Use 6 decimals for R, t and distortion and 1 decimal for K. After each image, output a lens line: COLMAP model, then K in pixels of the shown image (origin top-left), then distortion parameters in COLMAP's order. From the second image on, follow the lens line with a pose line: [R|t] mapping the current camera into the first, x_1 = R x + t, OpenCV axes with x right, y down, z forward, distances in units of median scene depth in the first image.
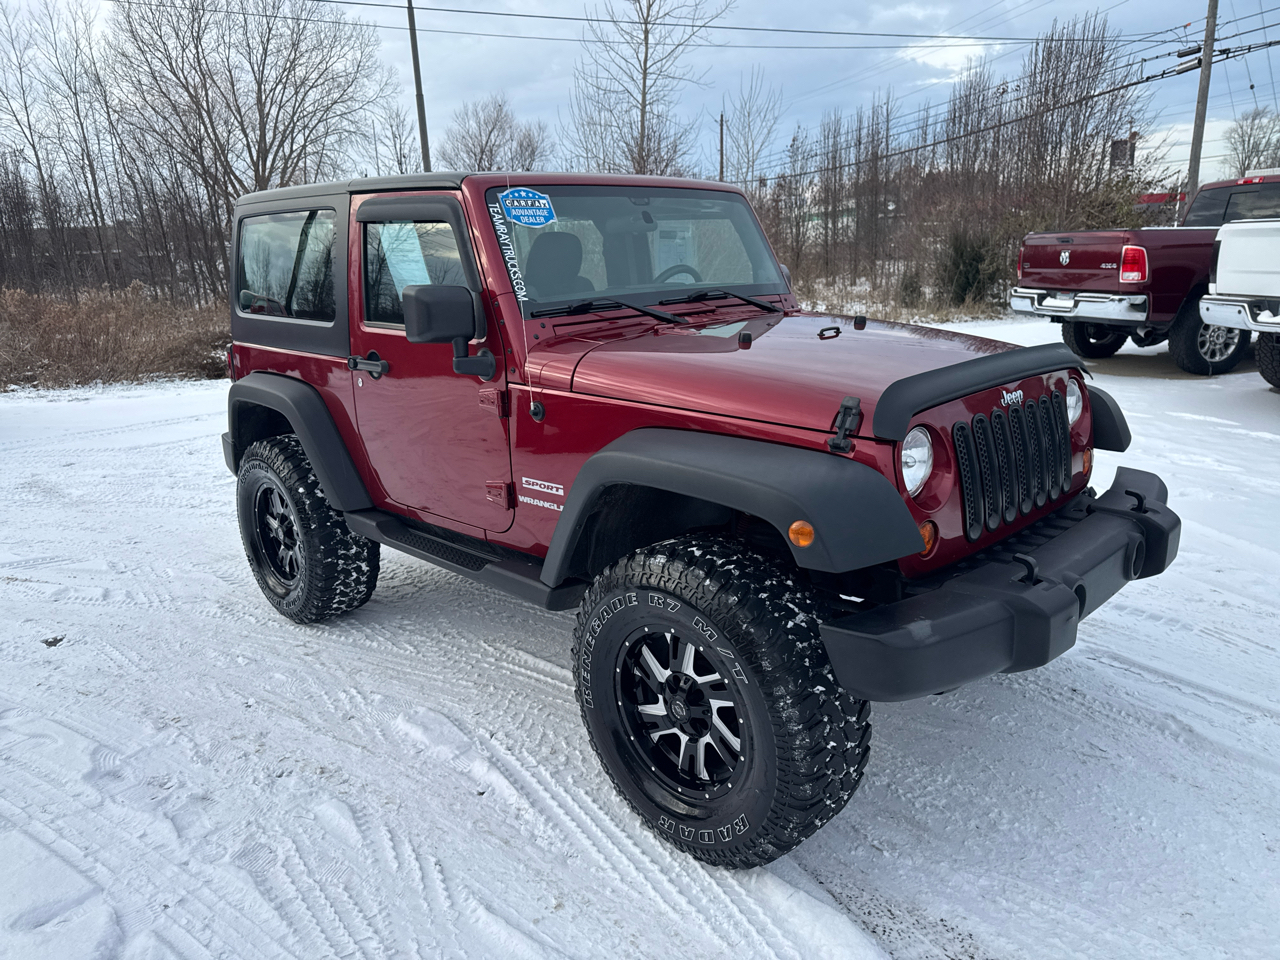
lens RADIAL K [[908.3, 0, 632.9], [0, 908.3, 494.5], [0, 0, 1]] dist [0.025985, -0.029849]
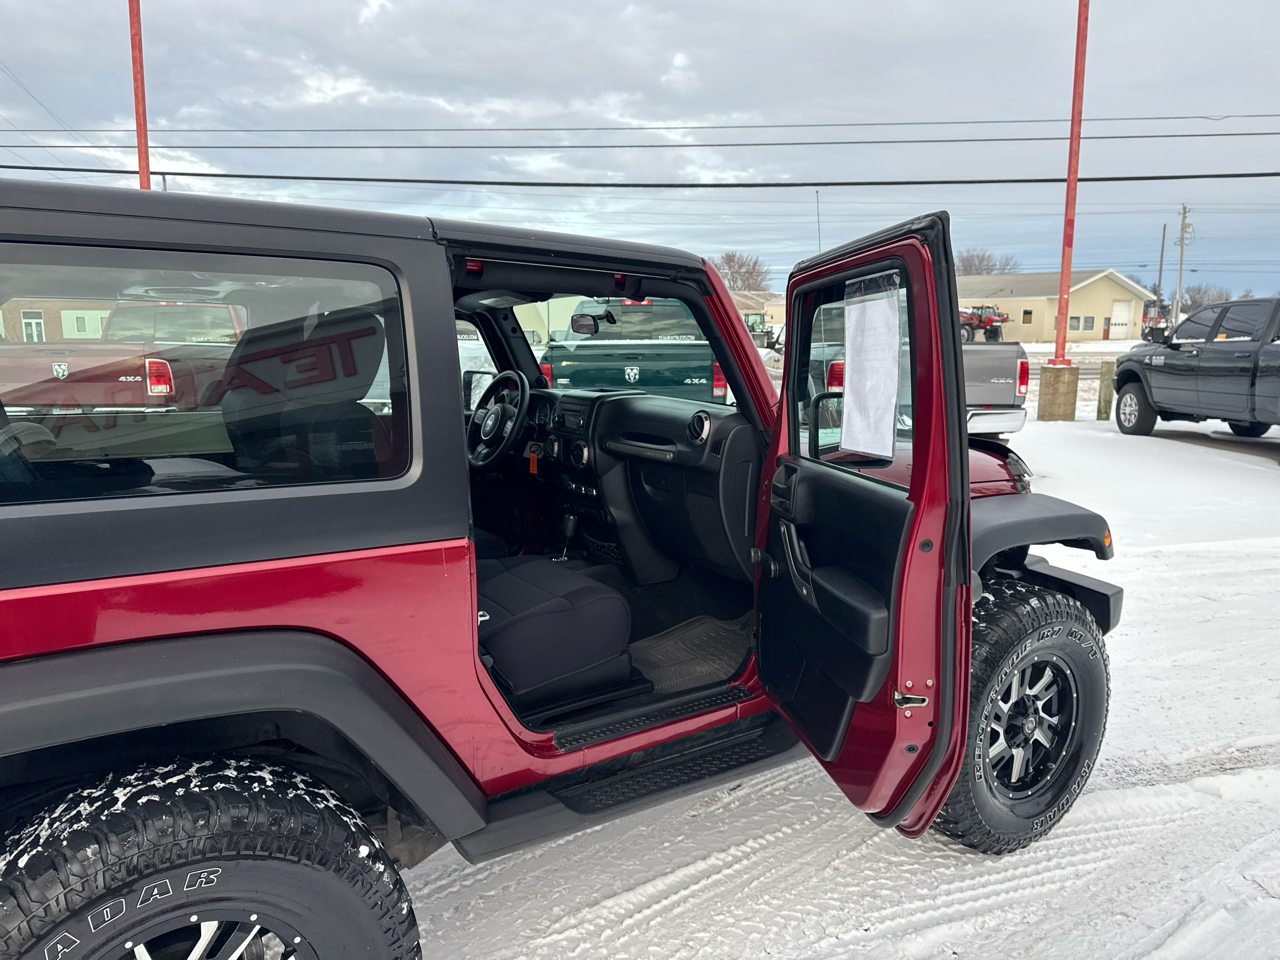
lens RADIAL K [[906.8, 0, 653.4], [0, 906.8, 479.8], [0, 0, 1]] dist [0.002639, 0.005418]
pose [[0.199059, -0.108555, 0.973957, -0.908318], [0.251578, 0.966200, 0.056272, -0.206280], [-0.947145, 0.233825, 0.219641, 0.869504]]
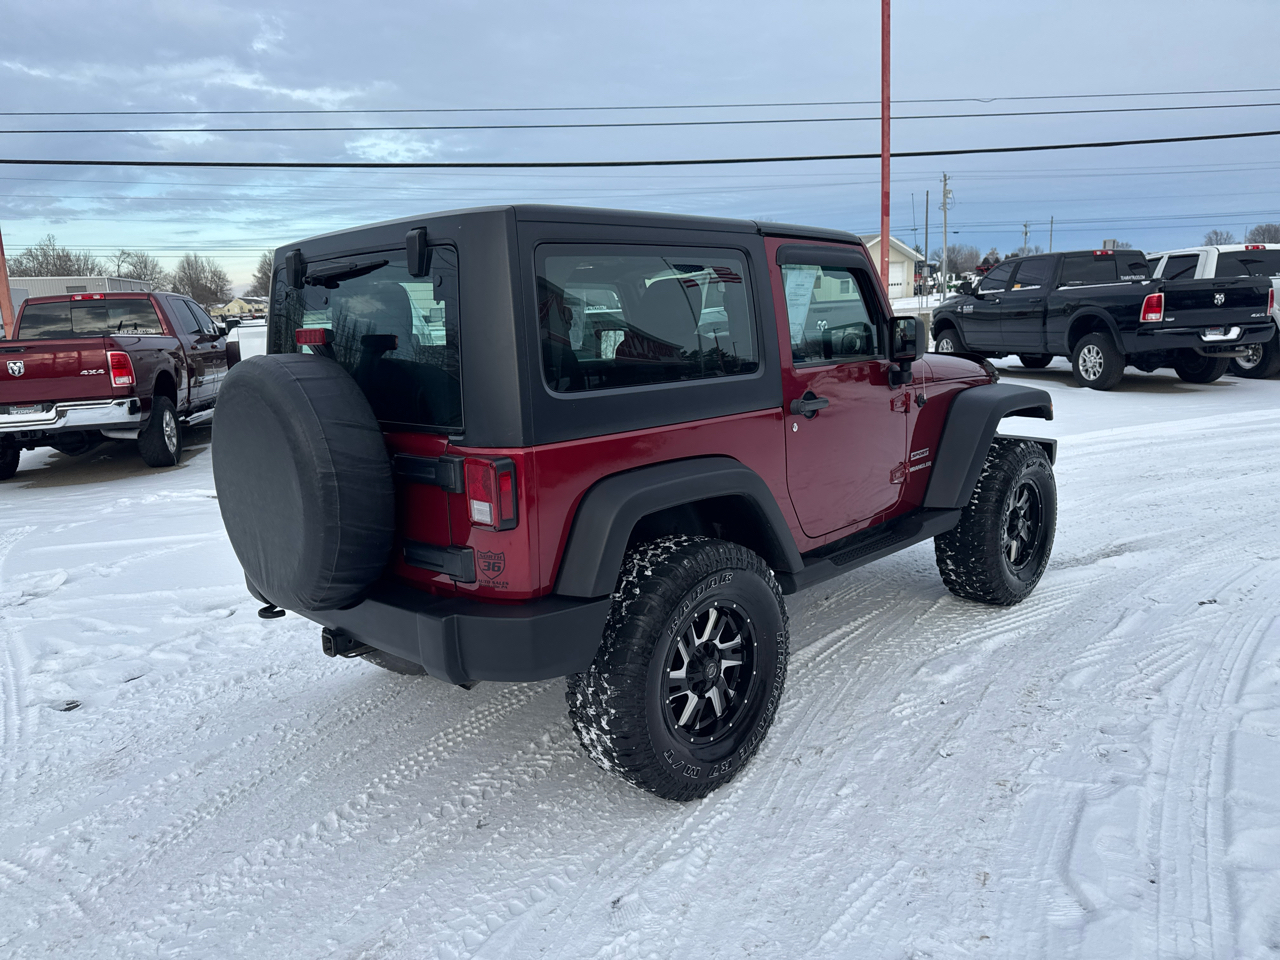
lens RADIAL K [[909.8, 0, 647.5], [0, 909.8, 486.4], [0, 0, 1]] dist [0.022906, -0.024293]
pose [[-0.019282, -0.149036, 0.988644, -1.410760], [0.307549, 0.939999, 0.147701, -0.282391], [-0.951337, 0.306905, 0.027711, 1.284974]]
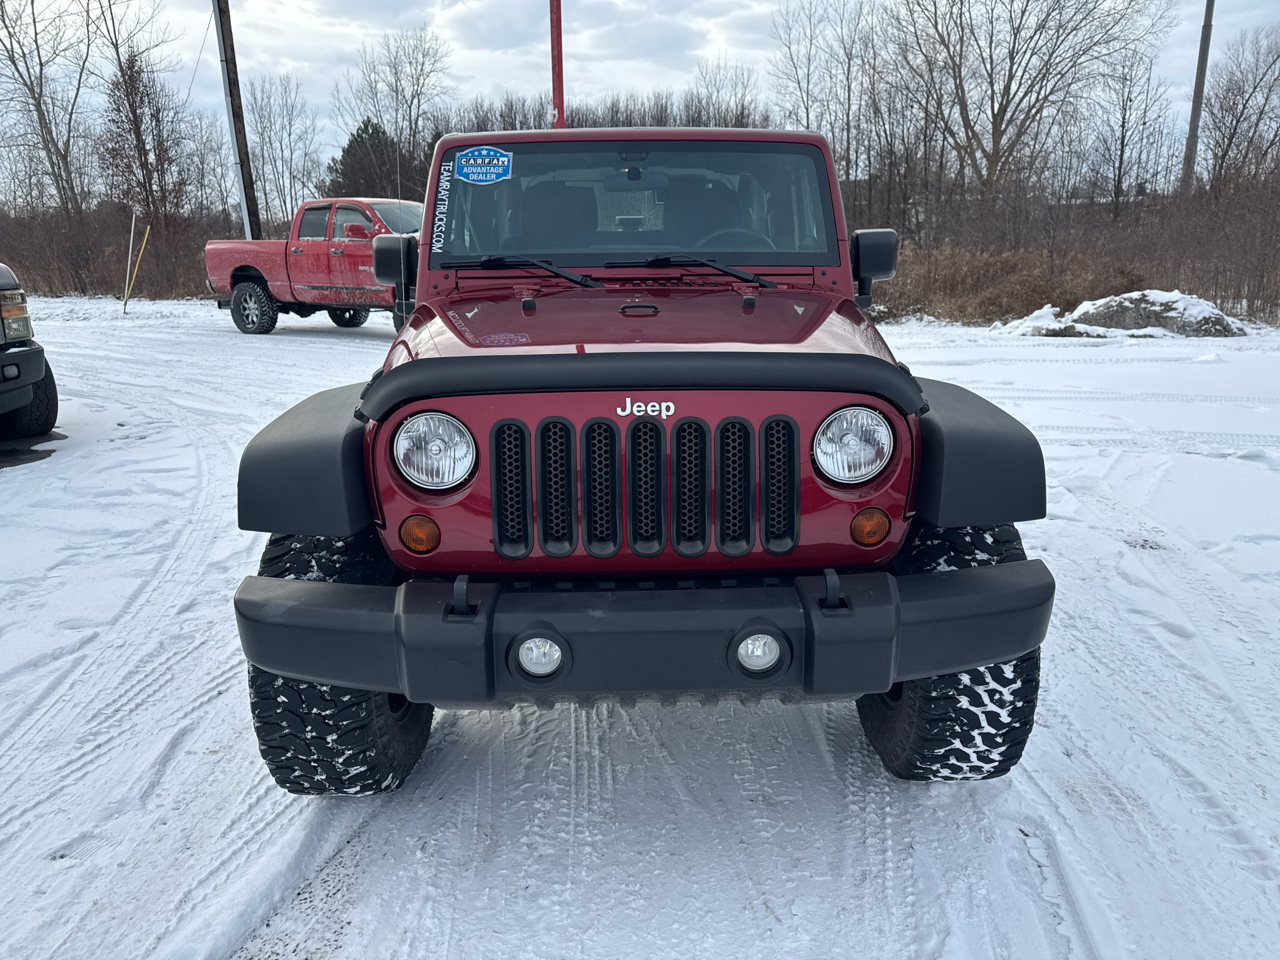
lens RADIAL K [[898.5, 0, 642.0], [0, 898.5, 490.4], [0, 0, 1]] dist [0.003377, 0.000762]
pose [[0.726048, 0.225679, -0.649556, 0.763840], [-0.194412, 0.973441, 0.120902, -0.106029], [0.659590, 0.038501, 0.750639, 0.340994]]
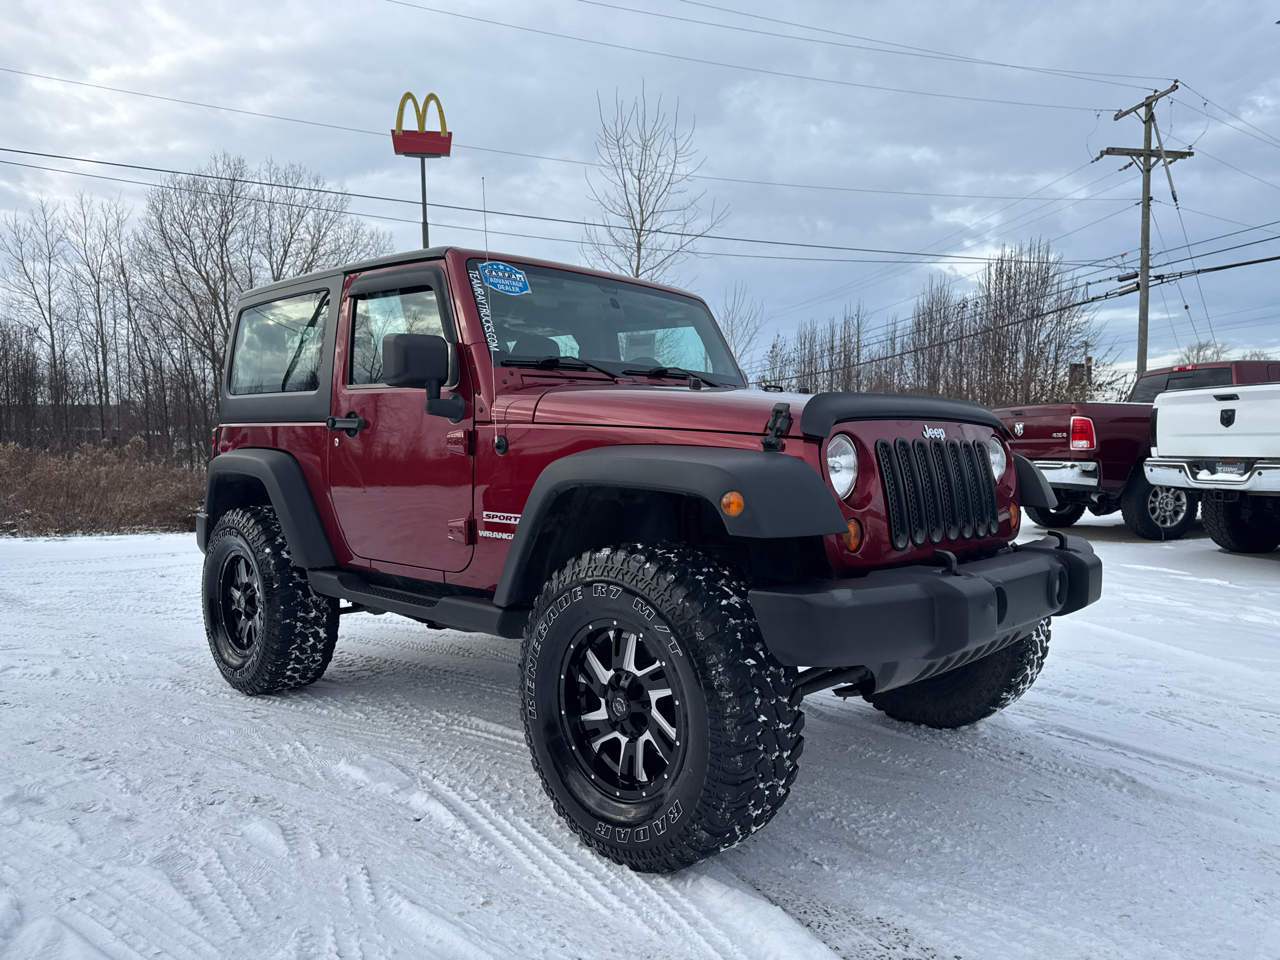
lens RADIAL K [[909.8, 0, 647.5], [0, 909.8, 486.4], [0, 0, 1]] dist [0.022906, -0.024293]
pose [[0.999066, 0.032901, 0.027997, 0.035175], [-0.025861, 0.974597, -0.222469, 0.171045], [-0.034605, 0.221538, 0.974538, -0.033433]]
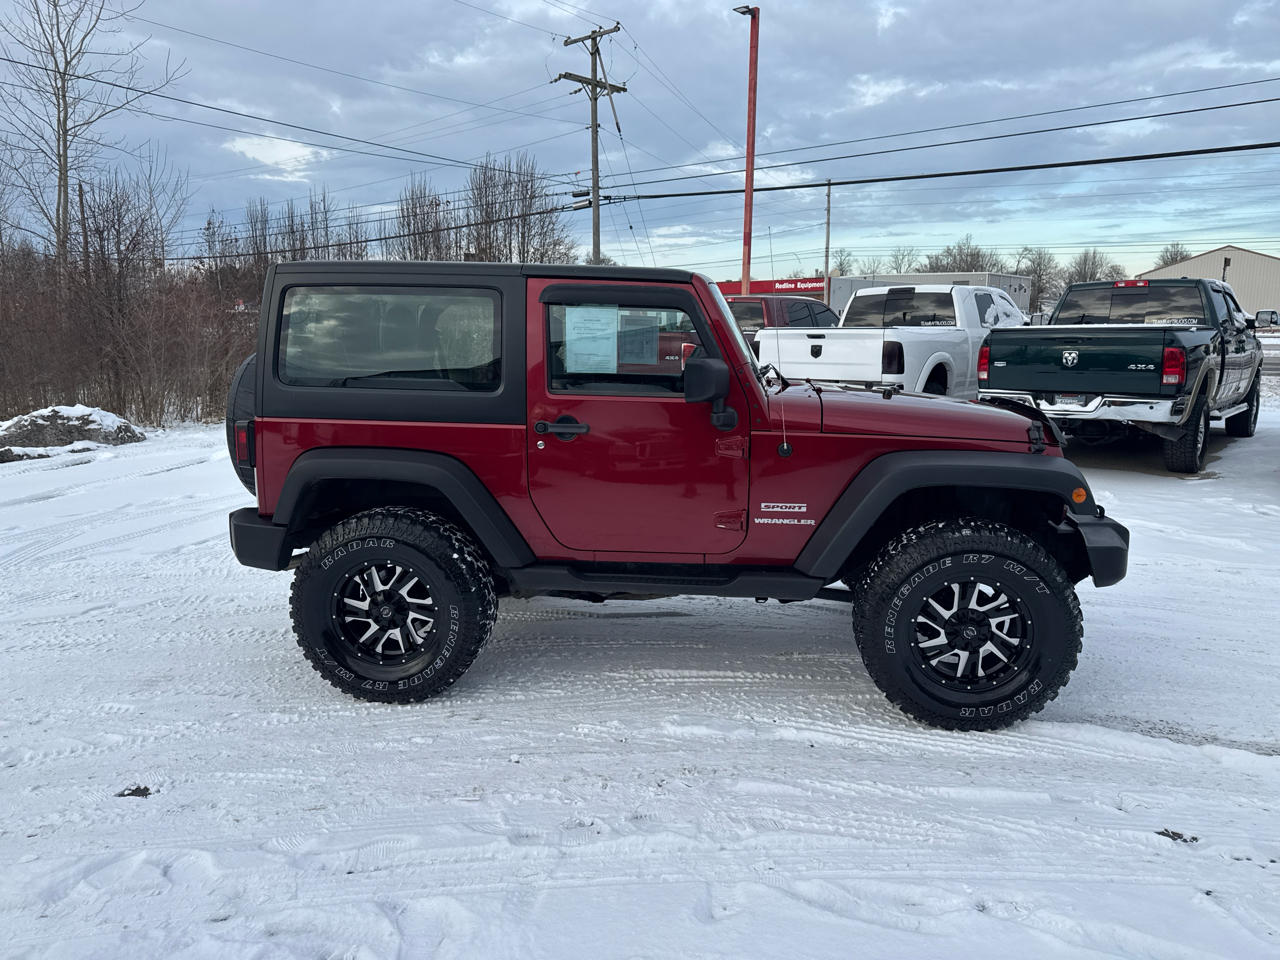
lens RADIAL K [[909.8, 0, 647.5], [0, 909.8, 486.4], [0, 0, 1]] dist [0.022906, -0.024293]
pose [[0.775157, -0.069367, 0.627949, -0.996998], [0.134923, 0.989199, -0.057280, 0.008746], [-0.617193, 0.129126, 0.776144, 0.094552]]
